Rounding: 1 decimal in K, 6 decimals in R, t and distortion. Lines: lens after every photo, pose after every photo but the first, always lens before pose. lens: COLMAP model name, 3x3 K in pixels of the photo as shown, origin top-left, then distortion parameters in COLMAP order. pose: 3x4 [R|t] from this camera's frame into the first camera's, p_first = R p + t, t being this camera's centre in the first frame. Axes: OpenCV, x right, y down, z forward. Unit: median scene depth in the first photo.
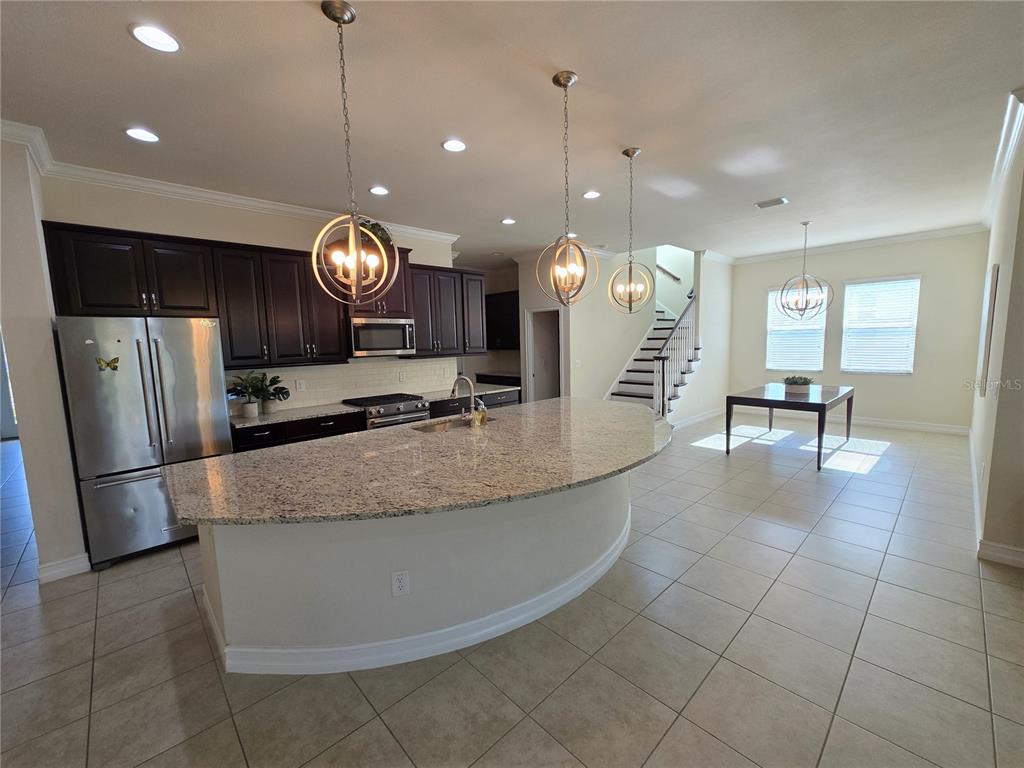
lens RADIAL K [[411.2, 0, 512.0], [0, 411.2, 384.0], [0, 0, 1]] dist [-0.067738, 0.024366]
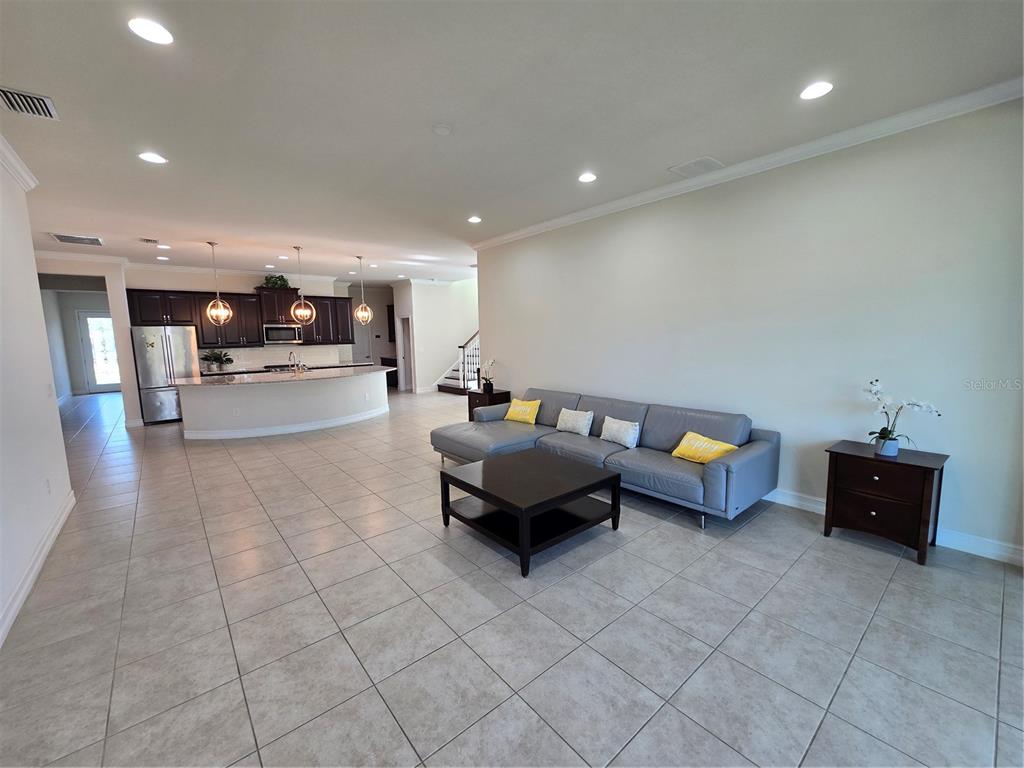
lens RADIAL K [[419.8, 0, 512.0], [0, 419.8, 384.0], [0, 0, 1]] dist [-0.001151, -0.000439]
pose [[0.998533, 0.008793, -0.053428, 0.554710], [-0.008013, 0.999858, 0.014798, 0.054332], [0.053550, -0.014348, 0.998462, -0.603916]]
